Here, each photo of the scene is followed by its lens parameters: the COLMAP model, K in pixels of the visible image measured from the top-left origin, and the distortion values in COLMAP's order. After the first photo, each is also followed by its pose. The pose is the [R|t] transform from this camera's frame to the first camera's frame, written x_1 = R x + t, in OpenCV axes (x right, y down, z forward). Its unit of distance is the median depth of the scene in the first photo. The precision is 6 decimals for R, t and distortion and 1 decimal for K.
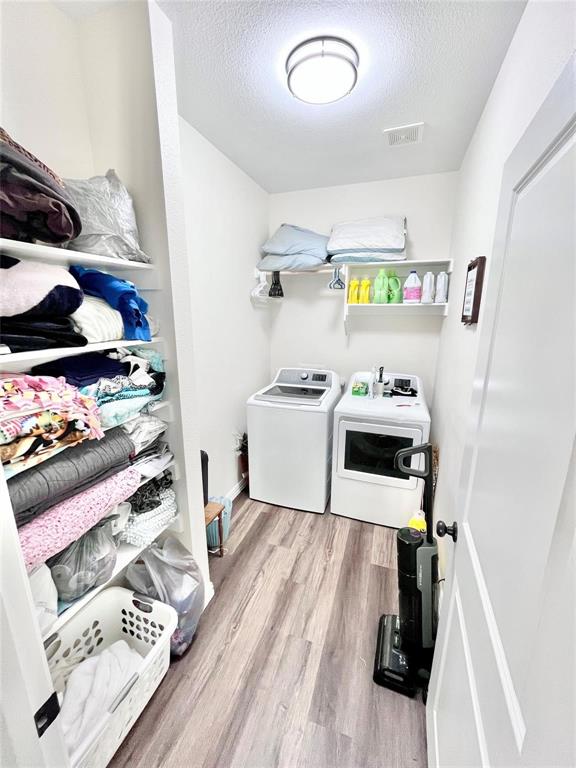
lens RADIAL K [[311.8, 0, 290.3], [0, 311.8, 382.3], [0, 0, 1]] dist [-0.002242, -0.000467]
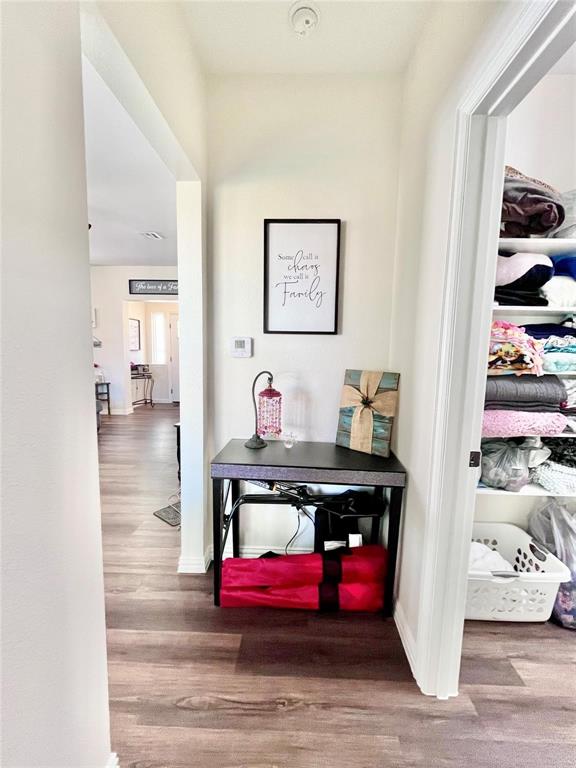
lens RADIAL K [[311.8, 0, 293.1], [0, 311.8, 383.4], [0, 0, 1]] dist [-0.002242, -0.000467]
pose [[0.299656, 0.111377, -0.947524, 0.358167], [-0.233247, 0.971576, 0.040439, 0.427032], [0.925096, 0.208889, 0.317117, -0.410254]]
